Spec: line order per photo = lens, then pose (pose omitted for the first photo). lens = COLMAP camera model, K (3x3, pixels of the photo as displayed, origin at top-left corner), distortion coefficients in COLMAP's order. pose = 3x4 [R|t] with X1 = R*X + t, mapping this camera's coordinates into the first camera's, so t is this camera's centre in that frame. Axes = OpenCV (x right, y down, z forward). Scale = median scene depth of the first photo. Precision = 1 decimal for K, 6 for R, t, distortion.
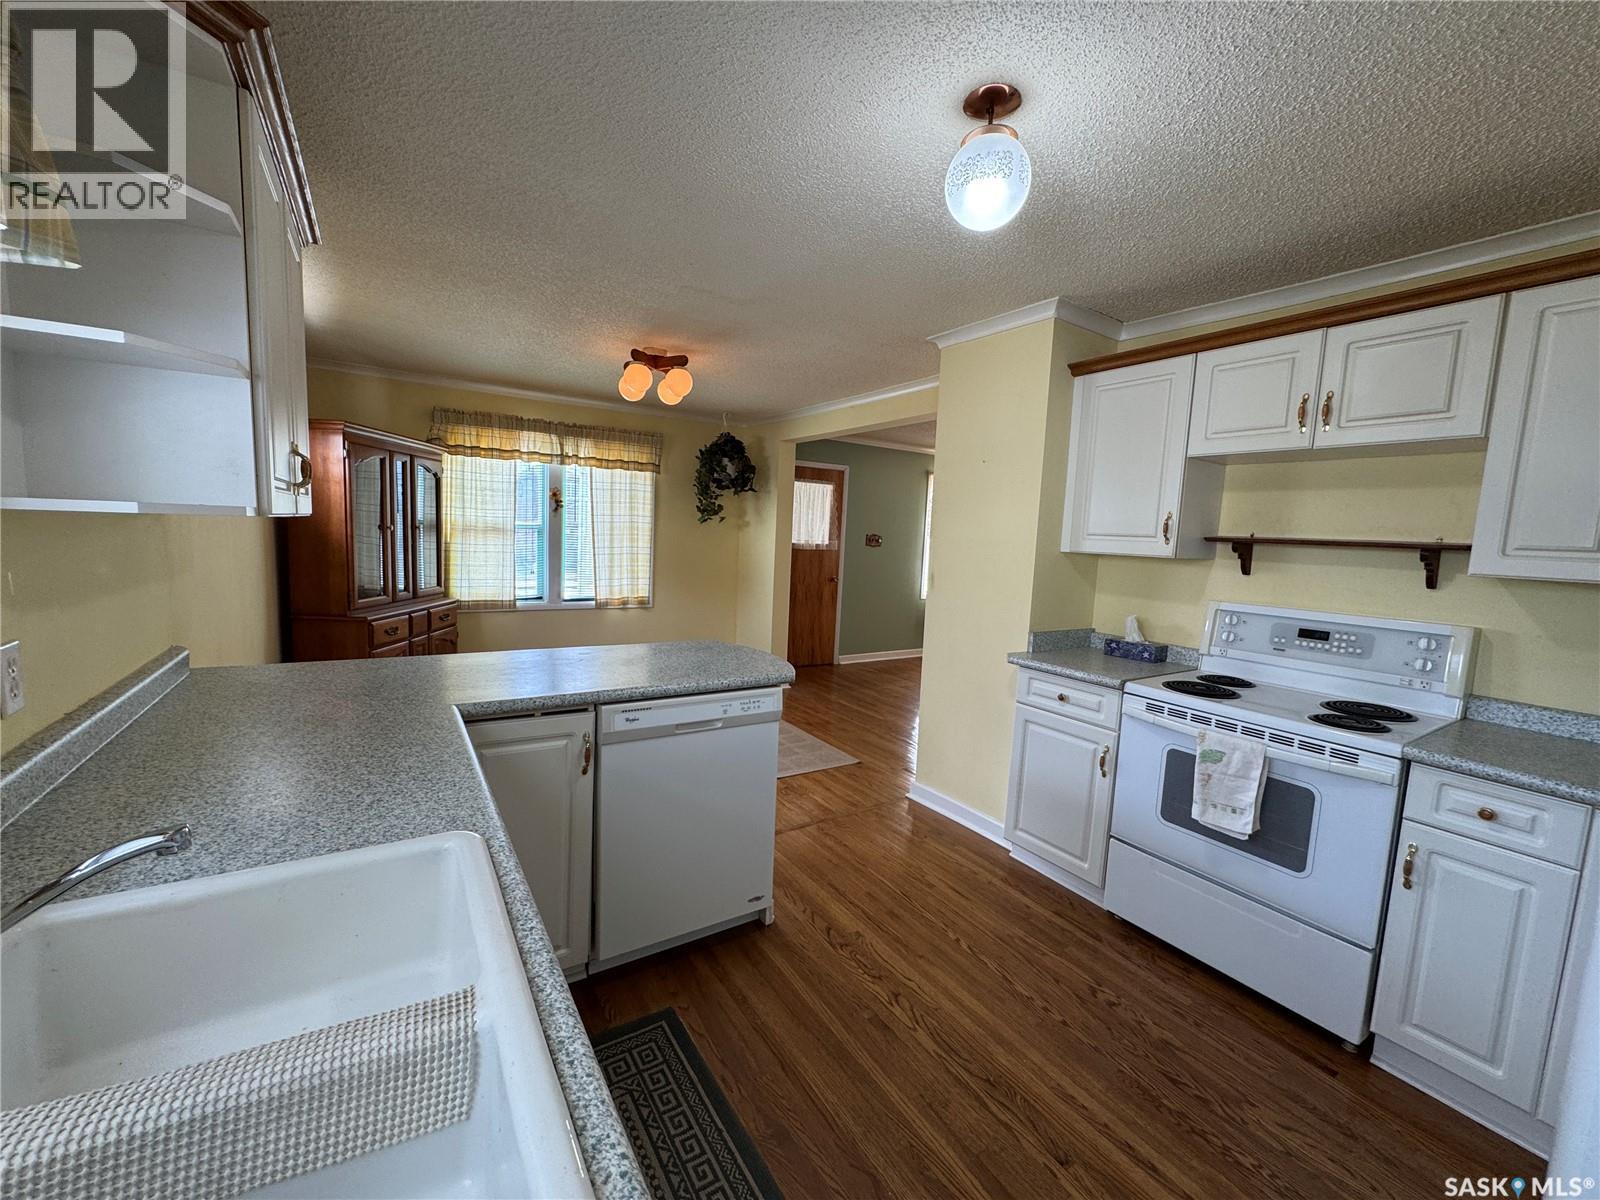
lens RADIAL K [[644.9, 0, 797.6], [0, 644.9, 600.9], [0, 0, 1]] dist [0.001643, 0.000559]
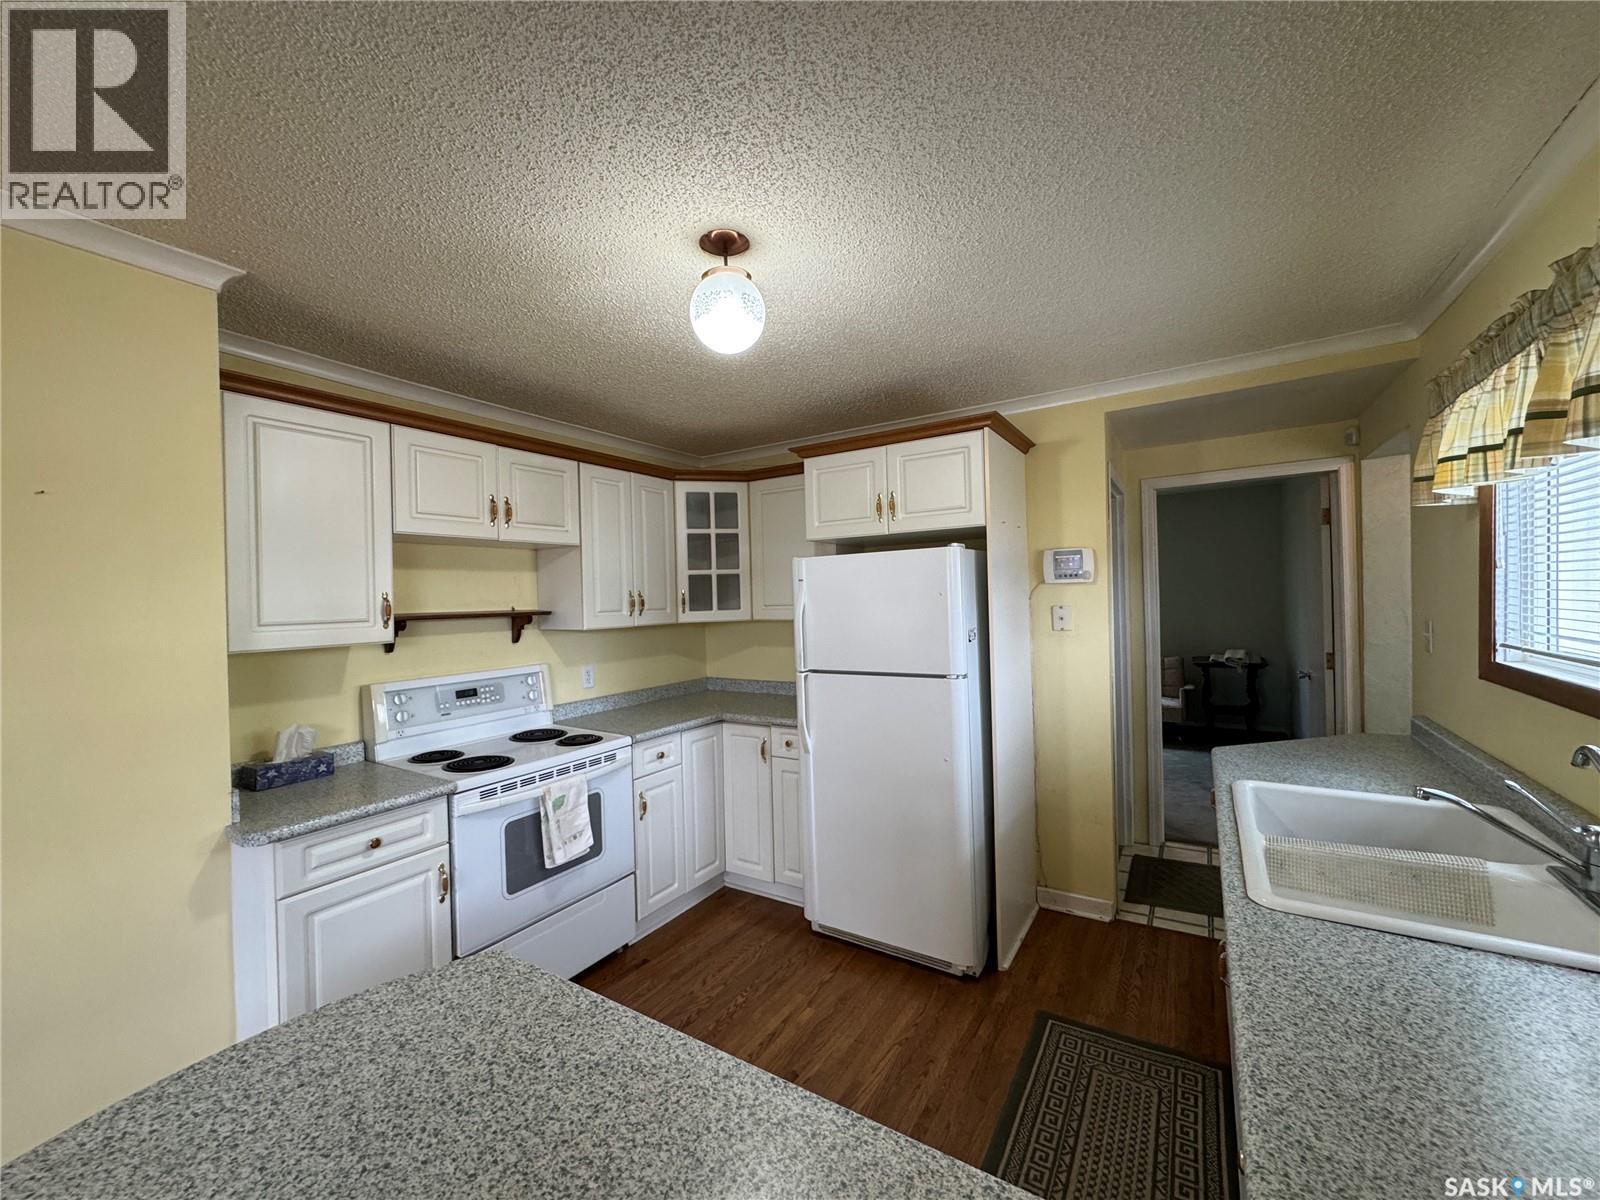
lens RADIAL K [[644.9, 0, 797.9], [0, 644.9, 600.1], [0, 0, 1]] dist [0.001643, 0.000559]
pose [[-0.428021, -0.041548, 0.902813, -0.525295], [0.100615, 0.990542, 0.093287, -0.170060], [-0.898151, 0.130765, -0.419793, 0.958935]]
